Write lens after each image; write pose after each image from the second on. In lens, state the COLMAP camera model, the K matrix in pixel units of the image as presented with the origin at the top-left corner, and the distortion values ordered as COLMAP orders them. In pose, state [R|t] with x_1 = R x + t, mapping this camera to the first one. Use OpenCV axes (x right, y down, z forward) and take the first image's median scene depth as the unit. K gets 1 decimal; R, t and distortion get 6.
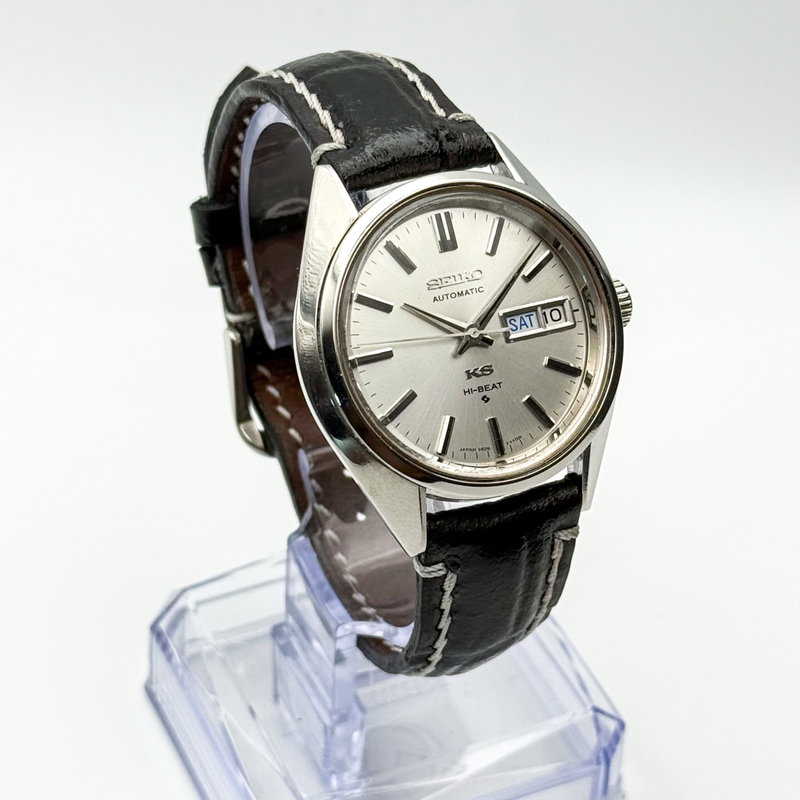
lens RADIAL K [[2425.9, 0, 421.6], [0, 2425.9, 401.7], [0, 0, 1]] dist [0.491918, 0.000000]
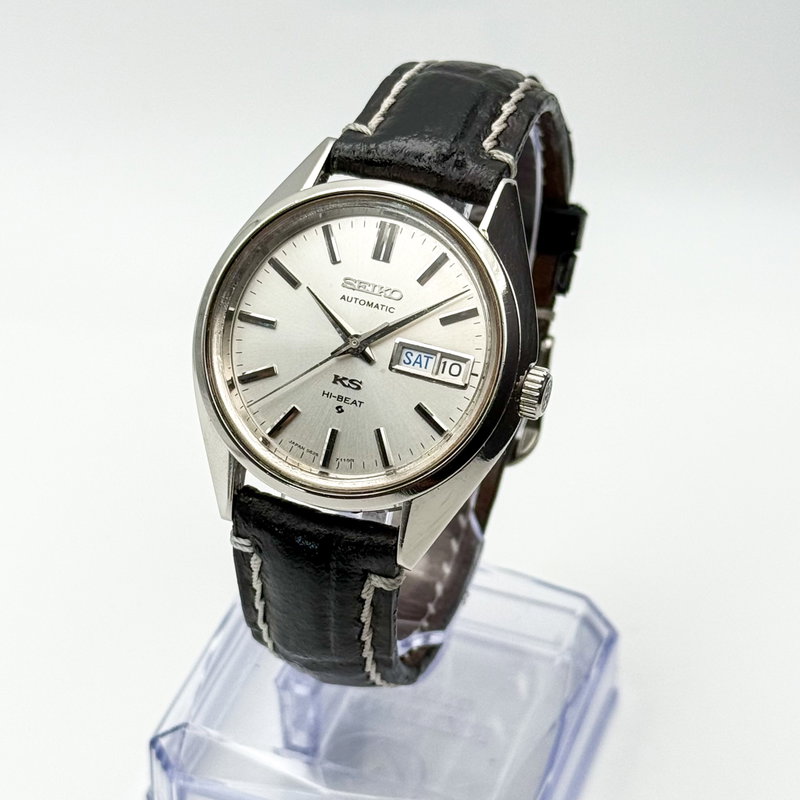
lens RADIAL K [[2425.9, 0, 397.6], [0, 2425.9, 398.2], [0, 0, 1]] dist [0.491918, 0.000000]
pose [[0.703012, 0.411056, -0.580351, 0.601310], [-0.428242, 0.896187, 0.116004, -0.127128], [0.567787, 0.166978, 0.806062, 0.211997]]
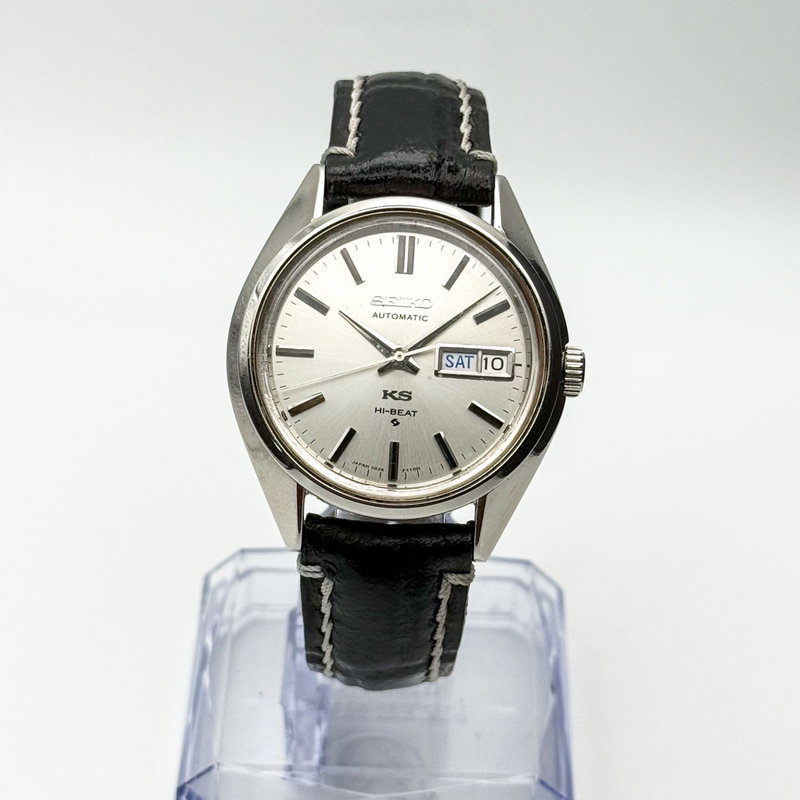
lens RADIAL K [[2425.9, 0, 403.3], [0, 2425.9, 403.4], [0, 0, 1]] dist [0.491918, 0.000000]
pose [[0.894037, 0.263015, -0.362659, 0.387632], [-0.271752, 0.961968, 0.027728, -0.037035], [0.356159, 0.073763, 0.931509, 0.052761]]
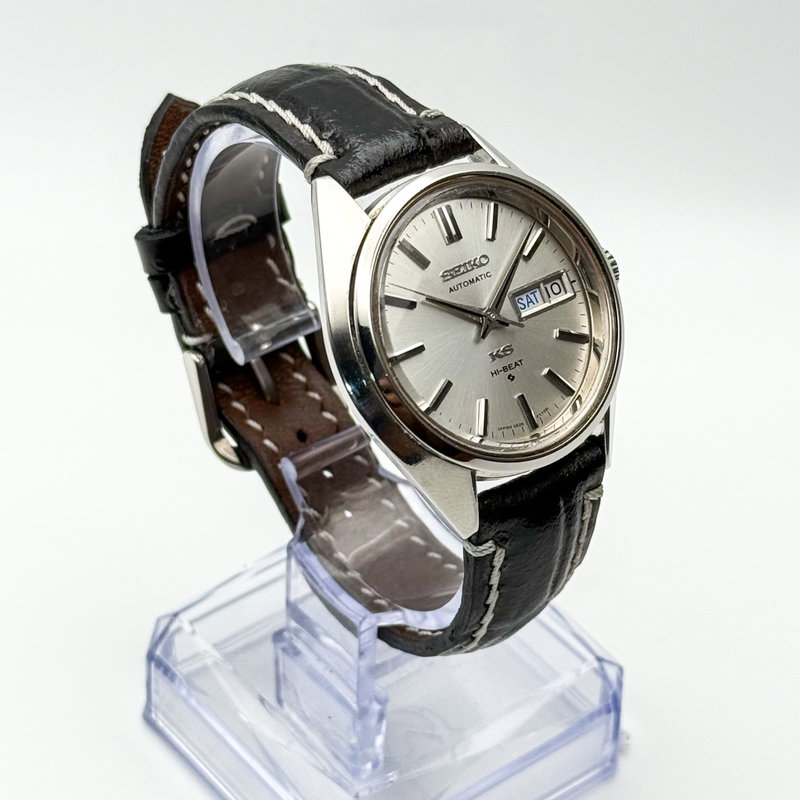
lens RADIAL K [[2425.9, 0, 401.0], [0, 2425.9, 398.7], [0, 0, 1]] dist [0.491918, 0.000000]
pose [[0.973872, -0.151969, 0.168758, -0.192600], [0.151345, 0.988341, 0.016631, -0.016332], [-0.169318, 0.009344, 0.985517, -0.017712]]
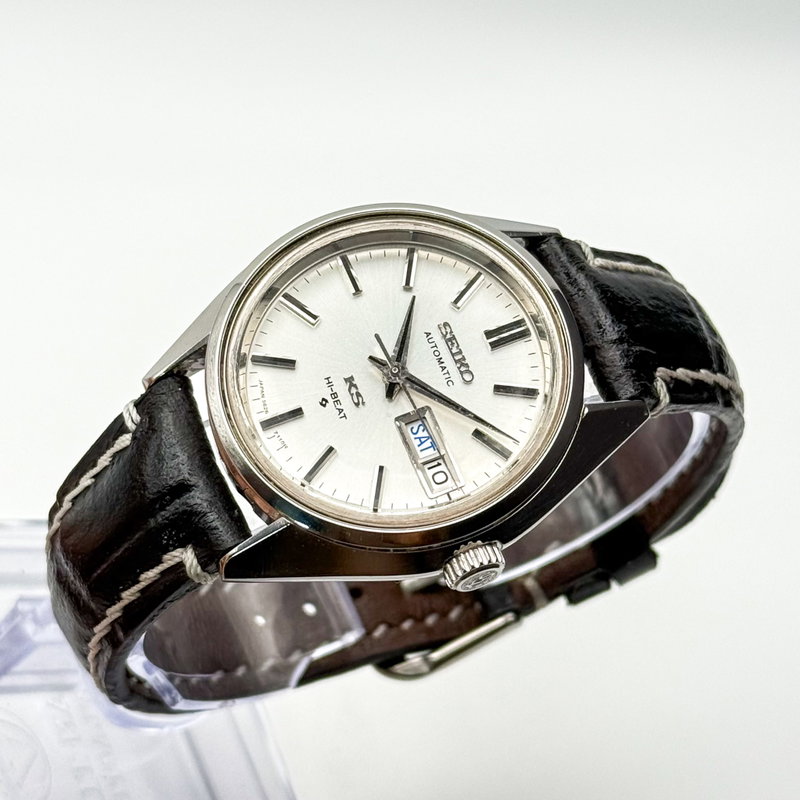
lens RADIAL K [[2425.9, 0, 404.7], [0, 2425.9, 402.6], [0, 0, 1]] dist [0.491918, 0.000000]
pose [[0.114624, 0.692942, -0.711824, 0.631796], [-0.977570, 0.206126, 0.043241, -0.065149], [0.176689, 0.690901, 0.701026, 0.390398]]
